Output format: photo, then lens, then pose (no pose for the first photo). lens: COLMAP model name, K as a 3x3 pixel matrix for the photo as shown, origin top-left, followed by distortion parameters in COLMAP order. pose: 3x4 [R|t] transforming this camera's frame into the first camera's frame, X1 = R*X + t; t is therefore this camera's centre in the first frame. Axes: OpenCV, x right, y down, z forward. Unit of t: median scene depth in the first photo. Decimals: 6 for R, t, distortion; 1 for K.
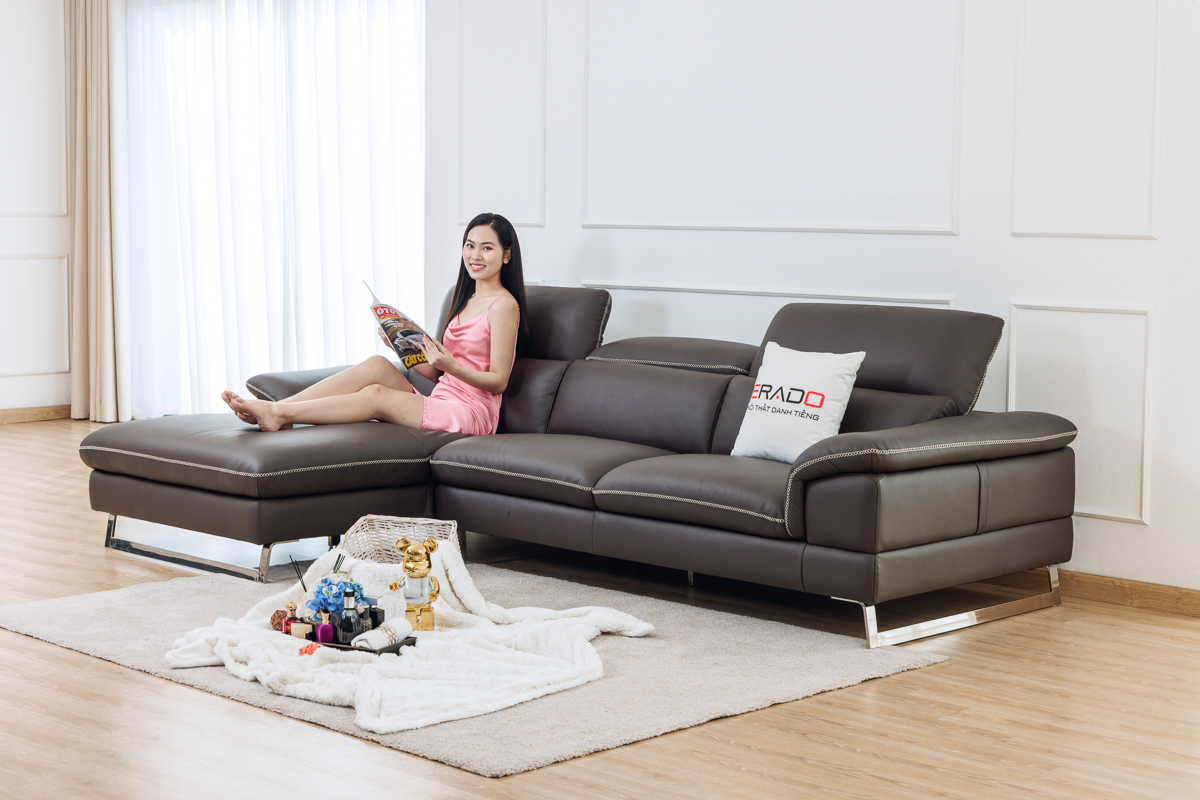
lens RADIAL K [[2049.1, 0, 600.0], [0, 2049.1, 400.0], [0, 0, 1]] dist [0.034364, -0.047879]
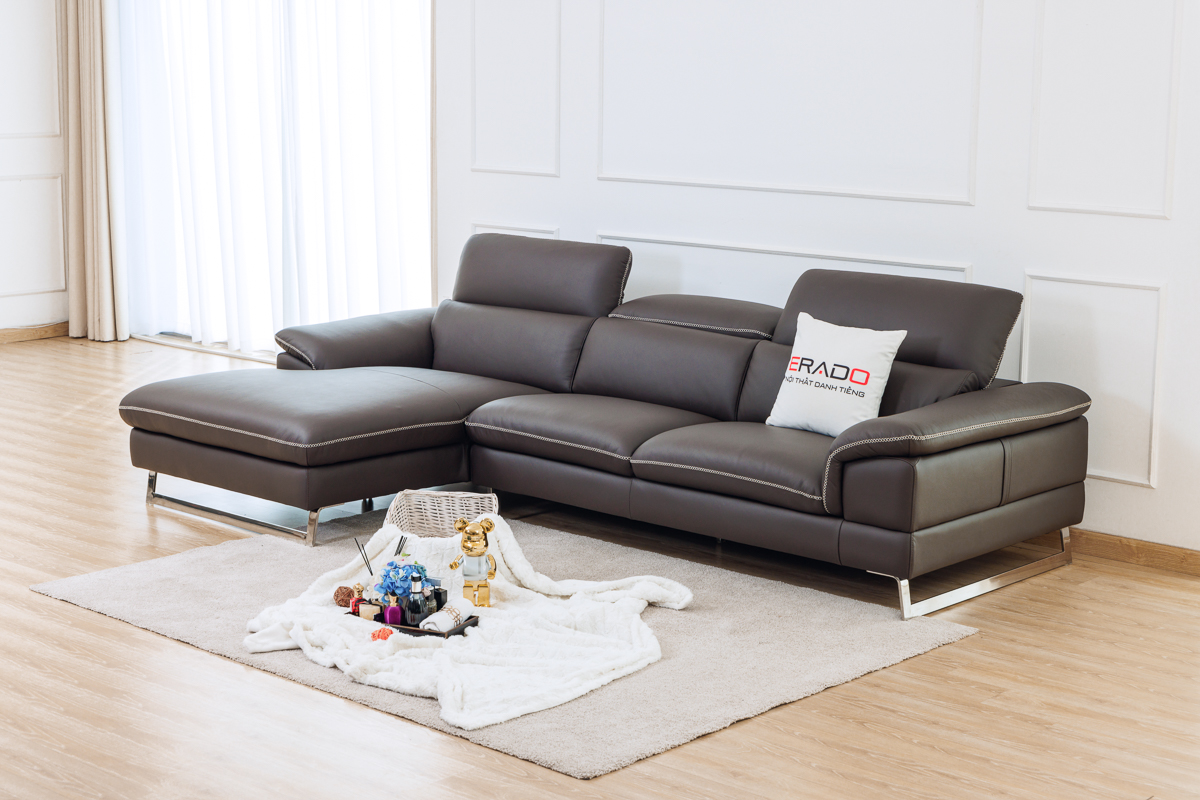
lens RADIAL K [[2036.2, 0, 600.0], [0, 2036.2, 400.0], [0, 0, 1]] dist [0.035879, -0.144838]
pose [[0.999286, -0.006513, 0.037209, -0.060813], [0.003530, 0.996816, 0.079664, -0.072954], [-0.037609, -0.079476, 0.996127, -0.034247]]
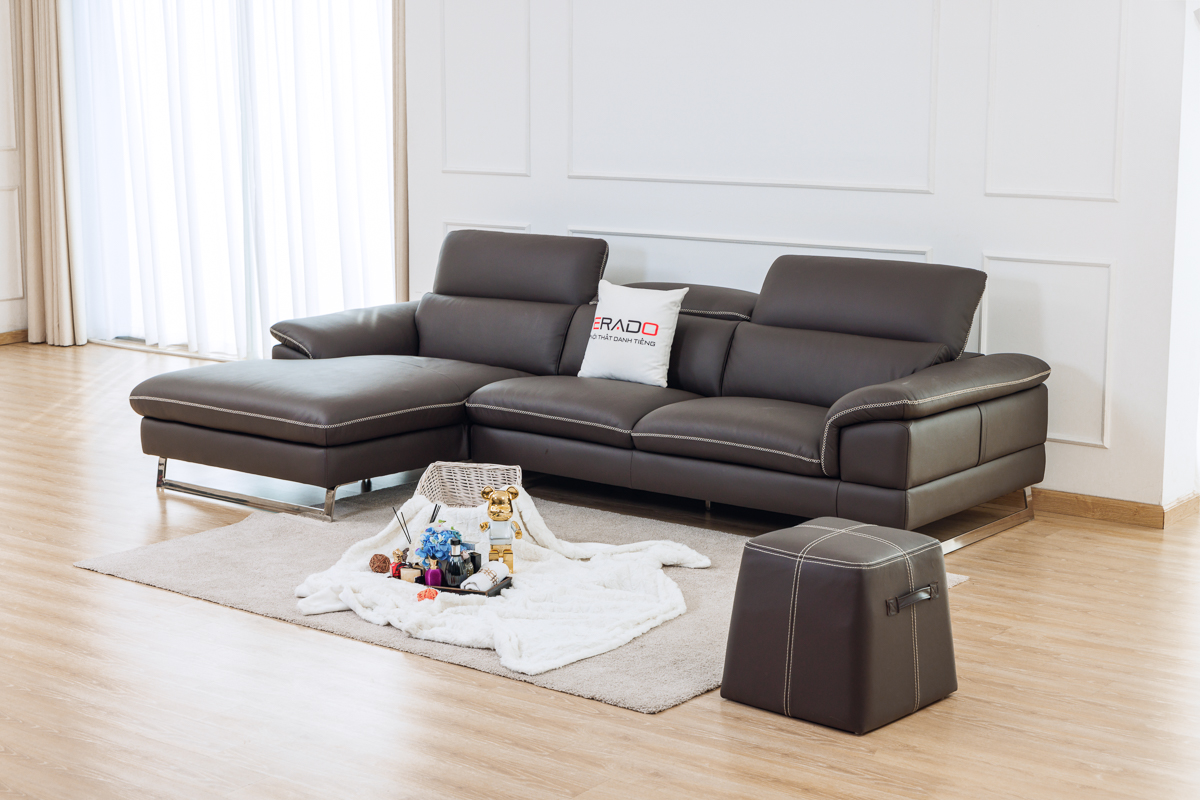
lens RADIAL K [[1948.4, 0, 600.0], [0, 1948.4, 400.0], [0, 0, 1]] dist [0.031218, -0.098917]
pose [[0.993165, -0.026506, 0.113669, -0.149438], [0.018242, 0.997155, 0.073137, -0.054953], [-0.115284, -0.070563, 0.990823, -0.057608]]
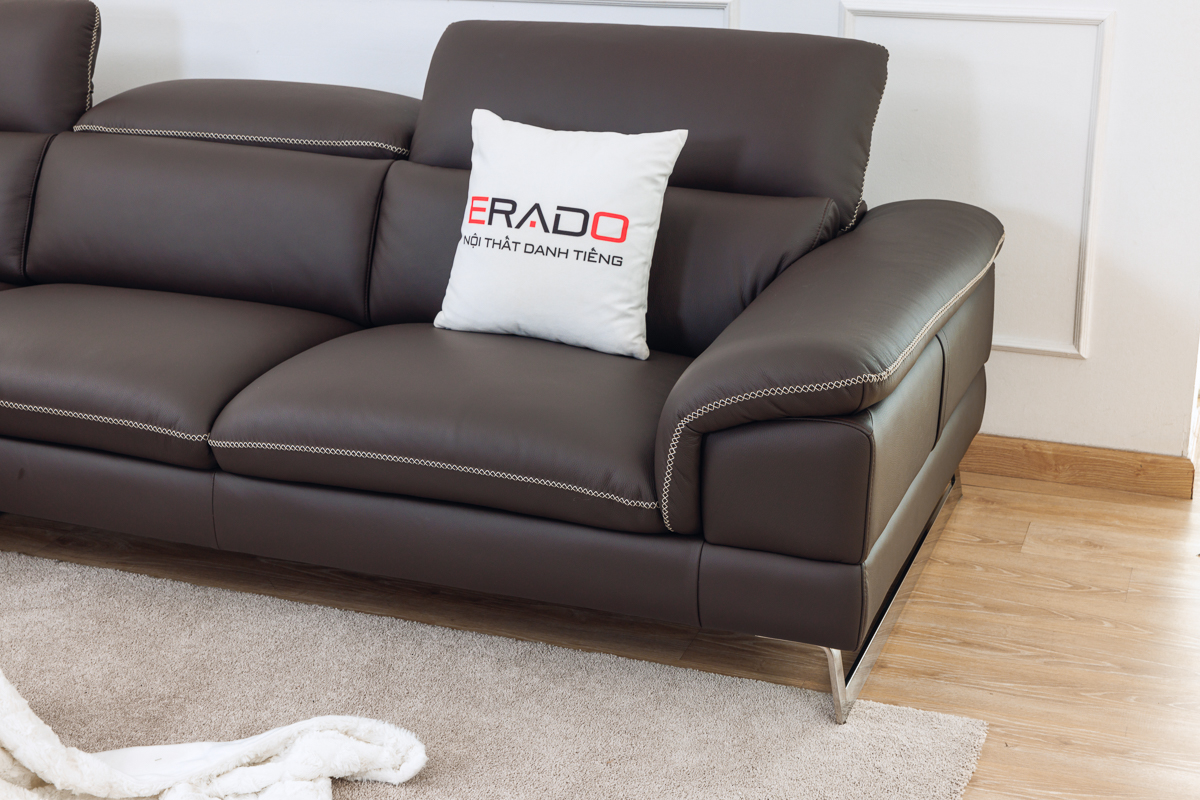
lens RADIAL K [[1796.9, 0, 600.0], [0, 1796.9, 400.0], [0, 0, 1]] dist [0.014361, -0.064039]
pose [[0.916958, -0.145963, 0.371325, -0.084820], [0.053917, 0.967474, 0.247157, -0.076770], [-0.395324, -0.206612, 0.895003, 0.586552]]
